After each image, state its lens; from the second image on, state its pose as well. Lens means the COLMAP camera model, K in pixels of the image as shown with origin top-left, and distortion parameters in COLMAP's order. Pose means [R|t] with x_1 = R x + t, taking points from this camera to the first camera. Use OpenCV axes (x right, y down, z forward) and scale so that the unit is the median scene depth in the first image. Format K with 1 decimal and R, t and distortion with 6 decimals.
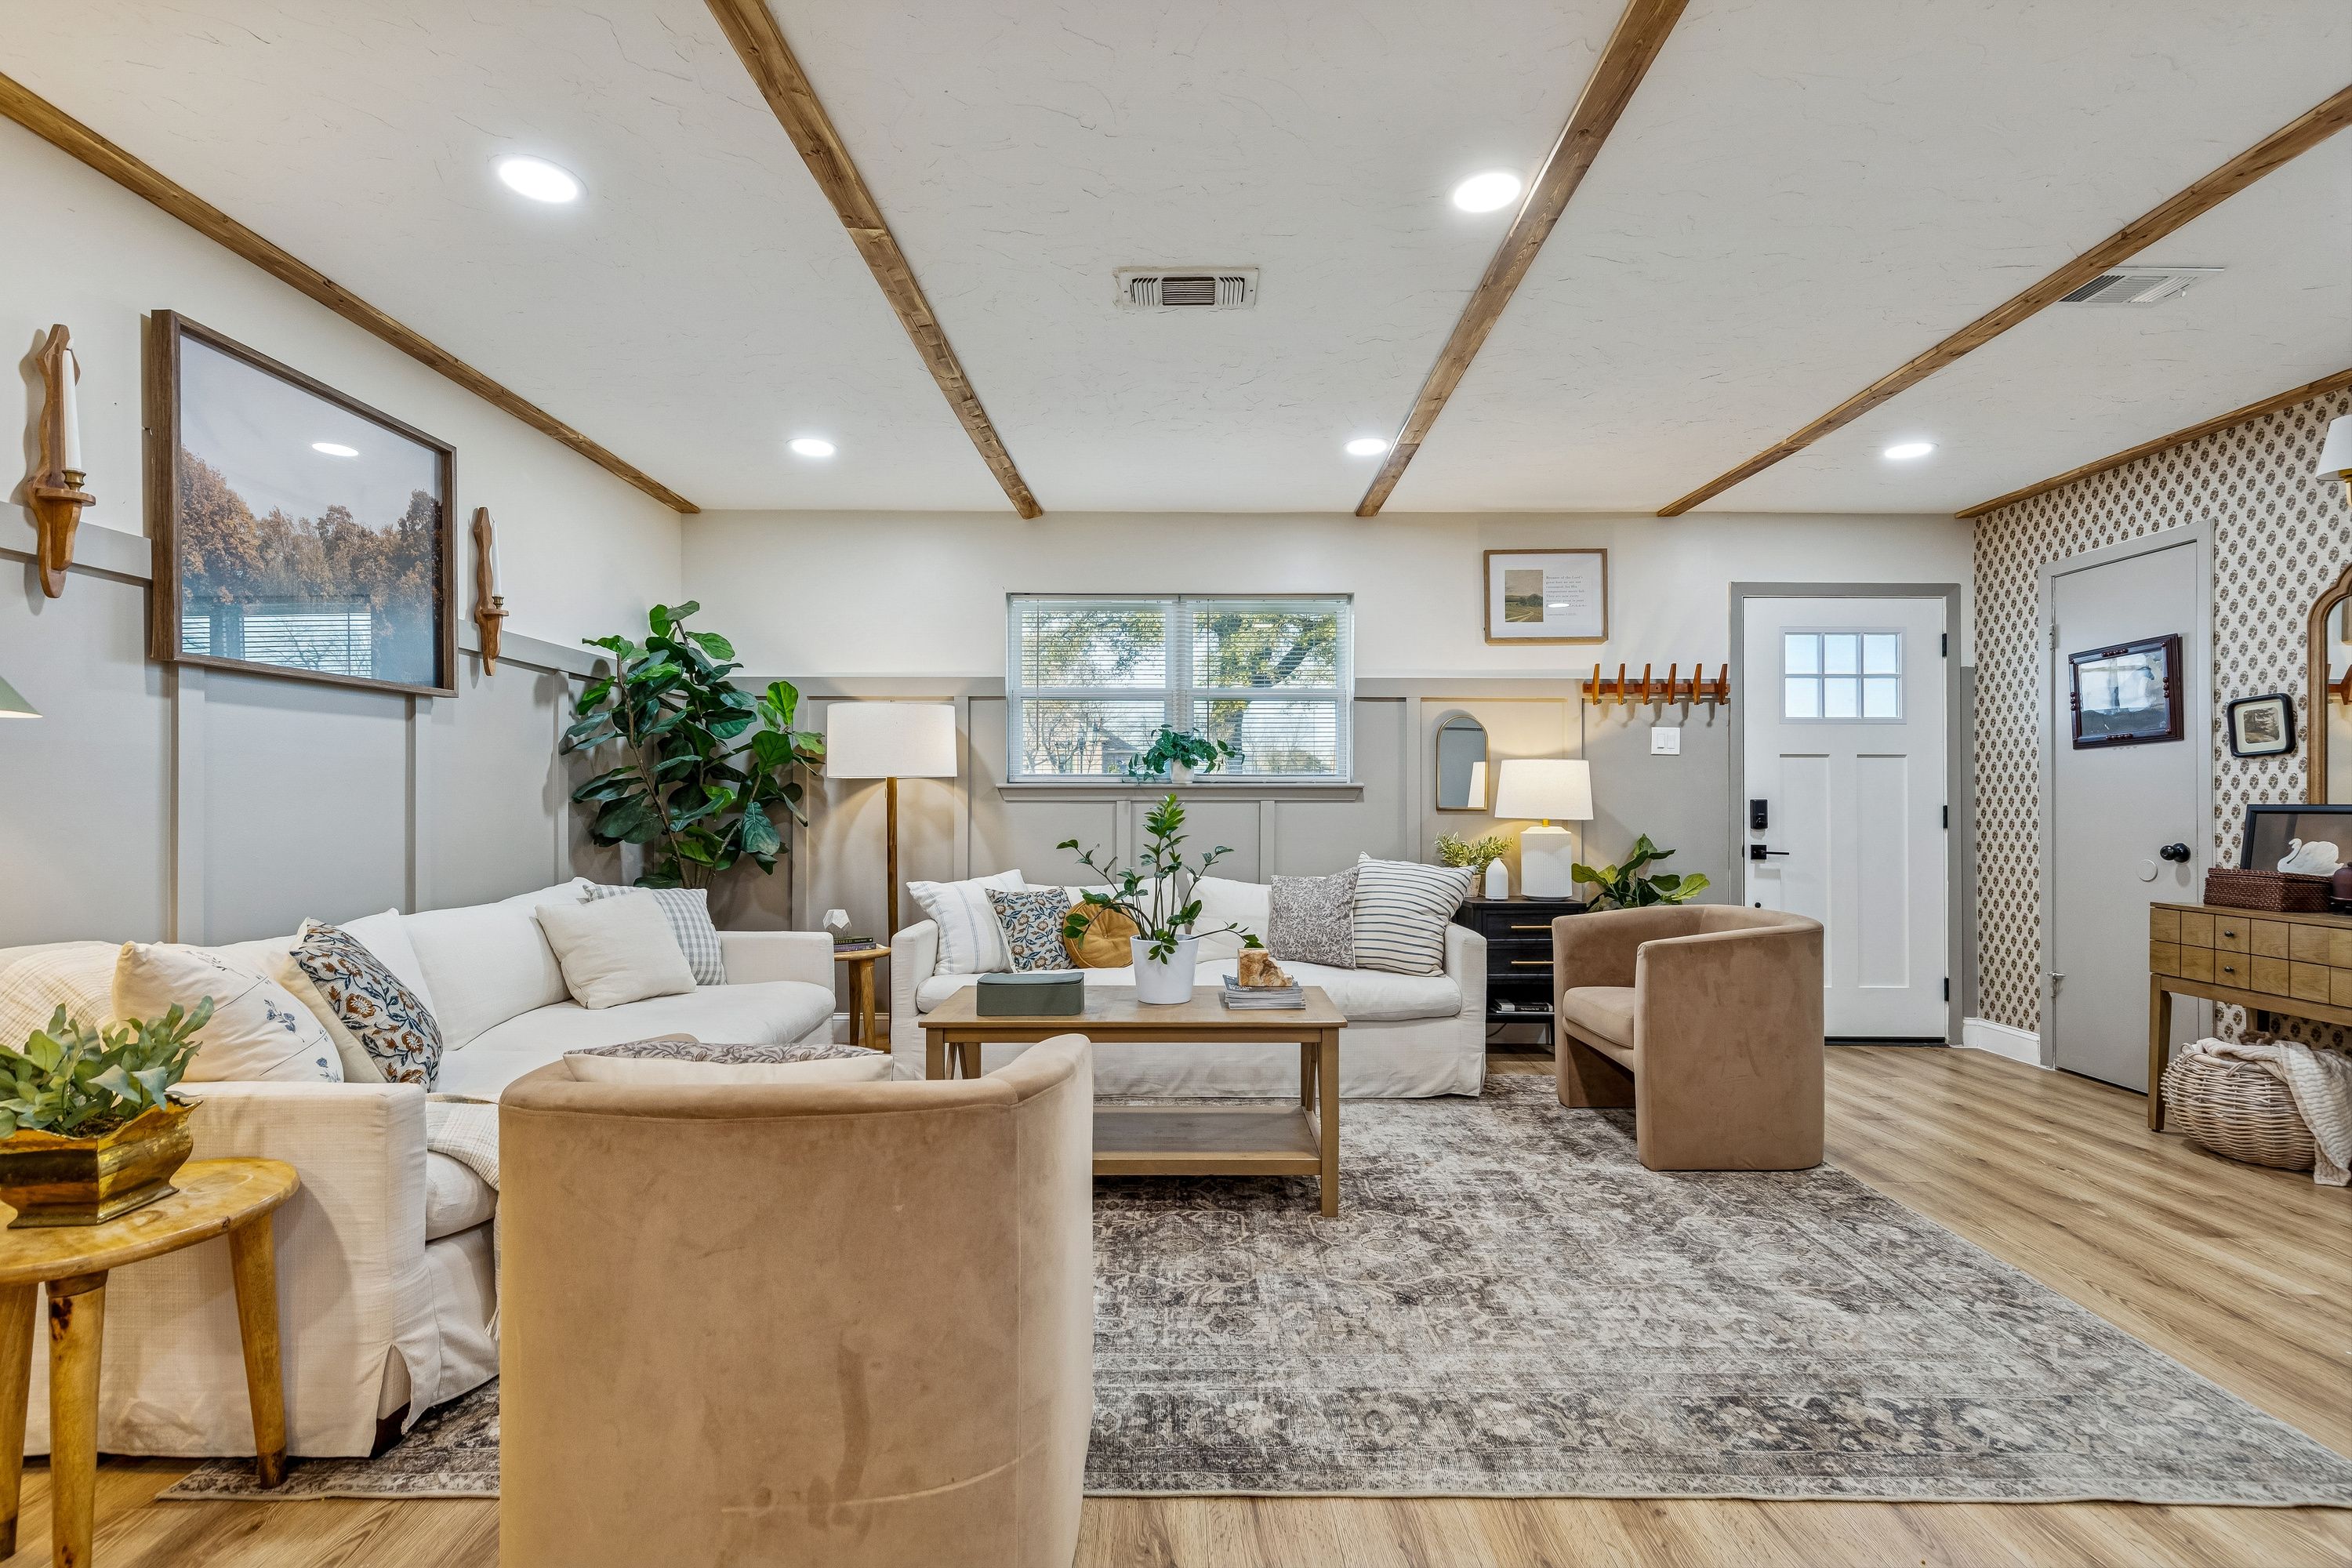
lens RADIAL K [[1054.1, 0, 1178.0], [0, 1054.1, 793.5], [0, 0, 1]] dist [0.009235, -0.000641]
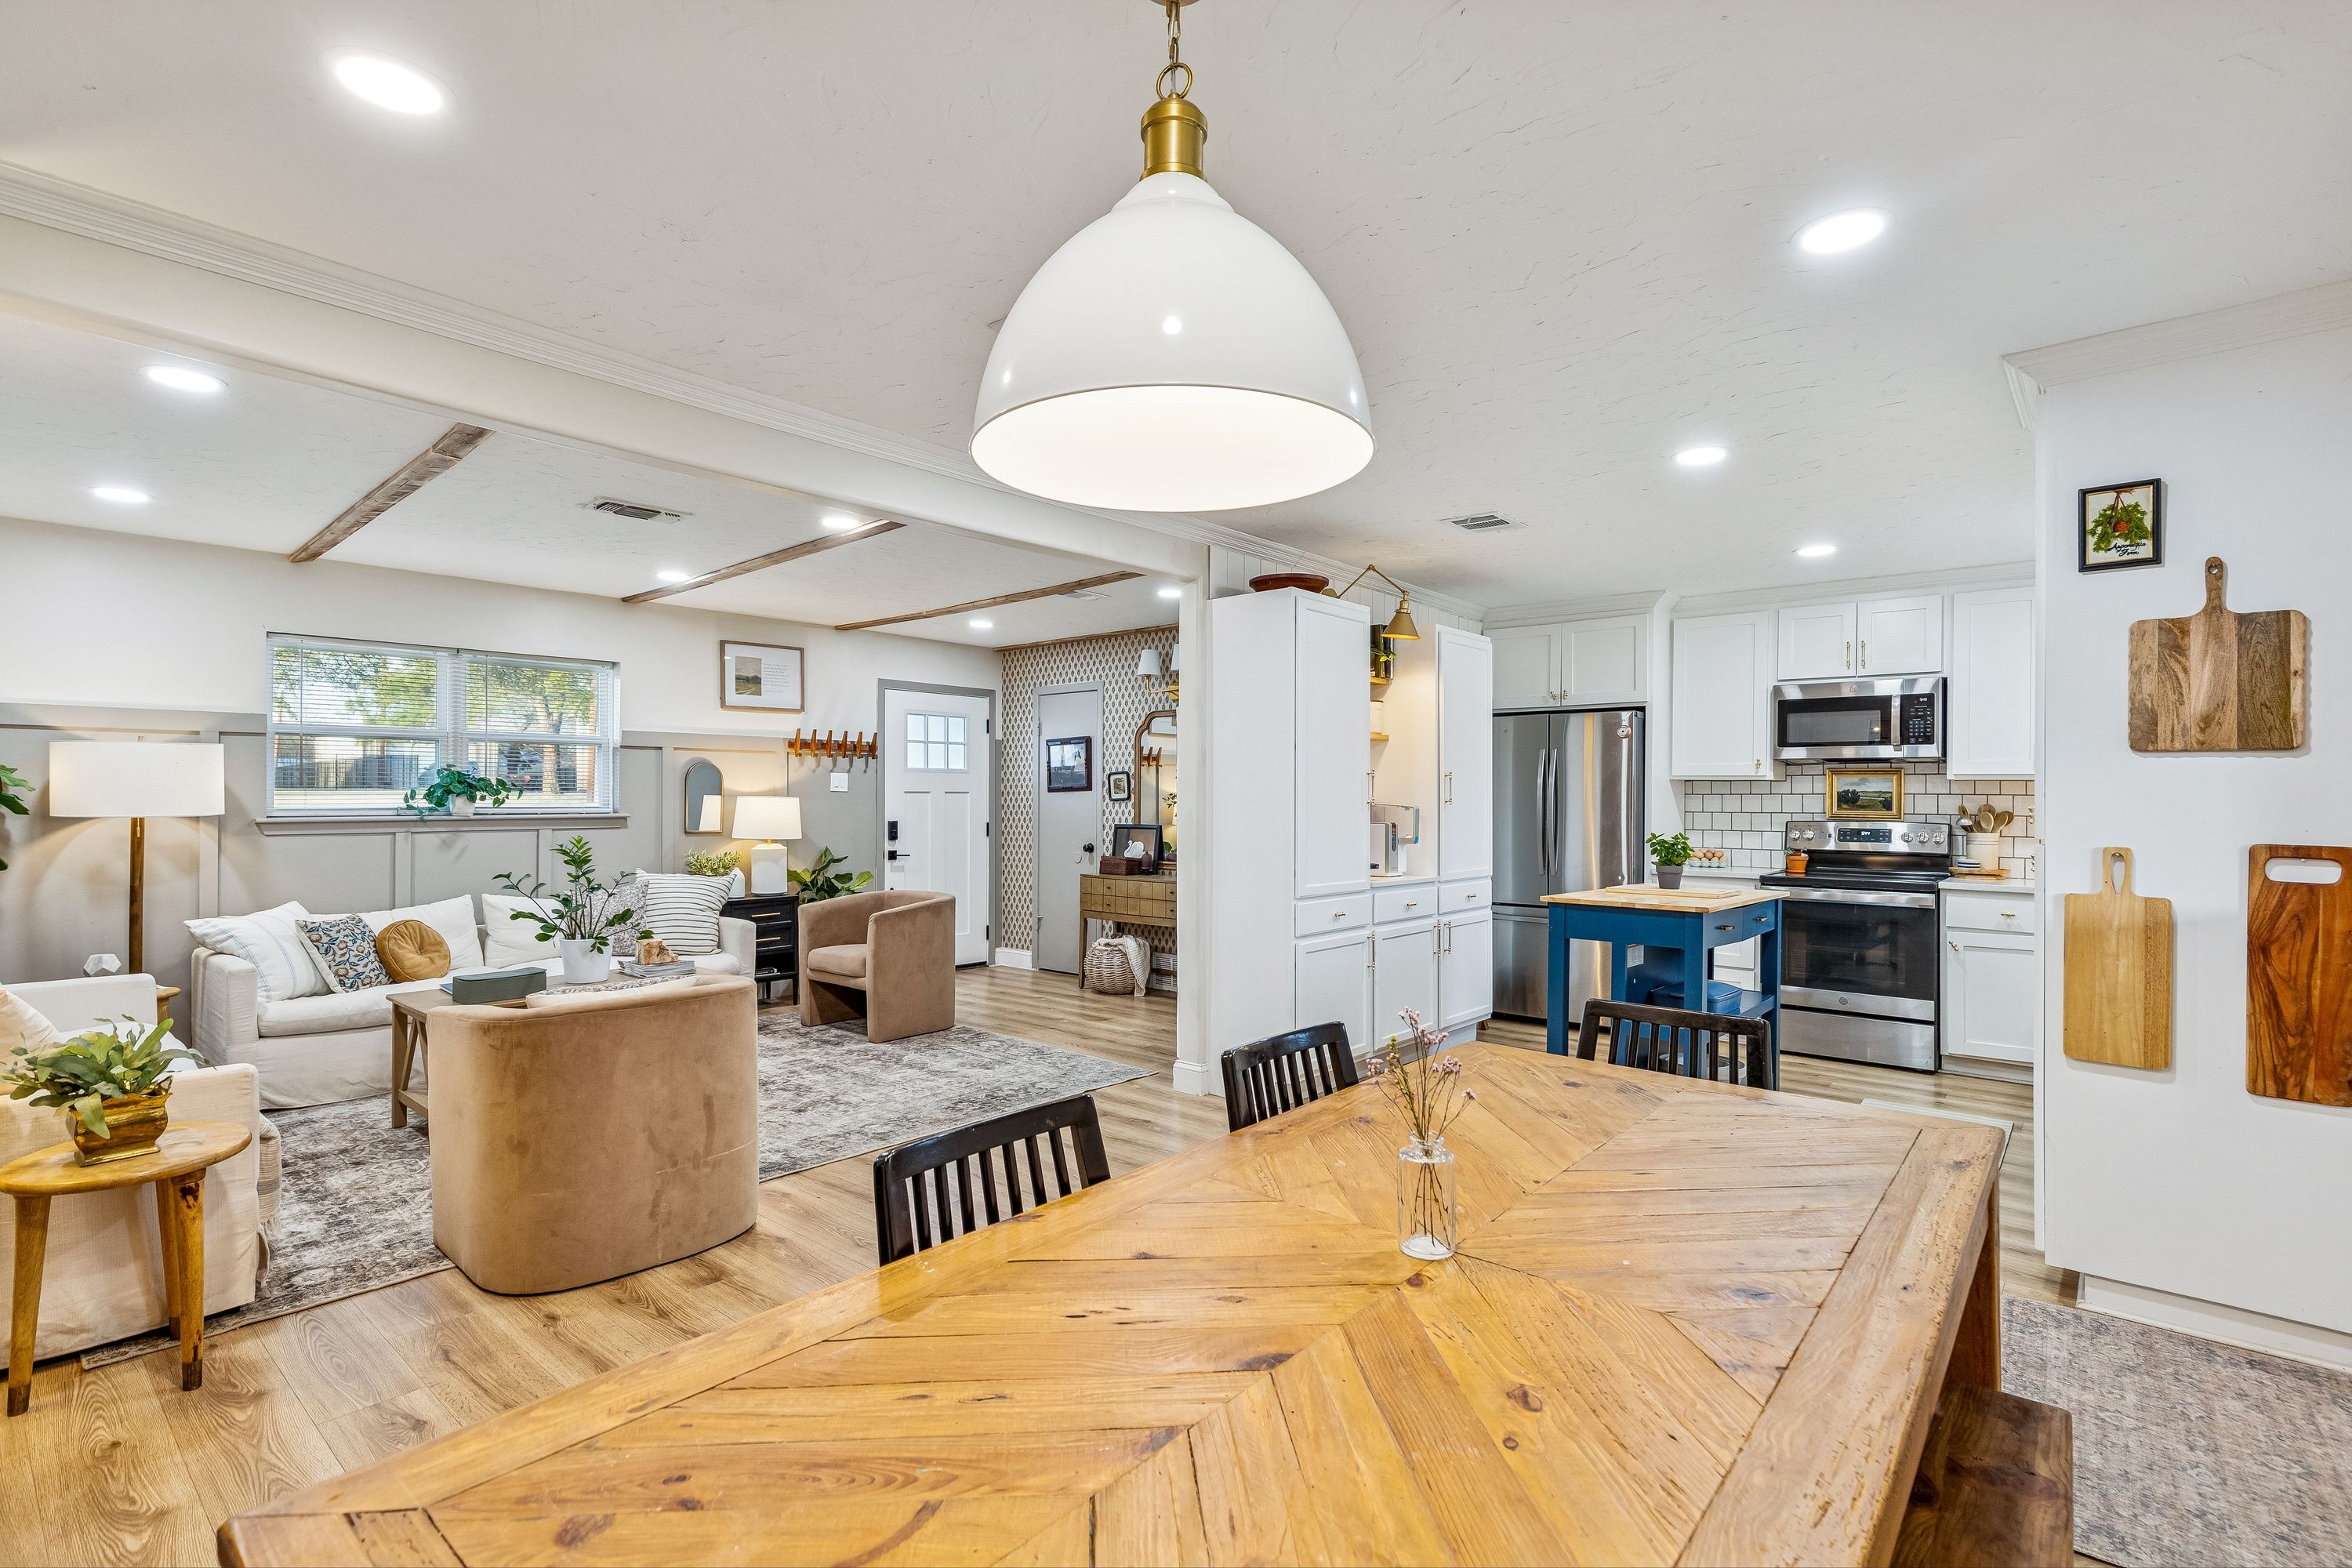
lens RADIAL K [[1101.8, 0, 1173.5], [0, 1101.8, 795.3], [0, 0, 1]] dist [0.002541, 0.000555]
pose [[0.662551, -0.000354, 0.749017, -0.430521], [-0.006460, 0.999960, 0.006187, -0.049823], [-0.748989, -0.008938, 0.662522, -0.415659]]
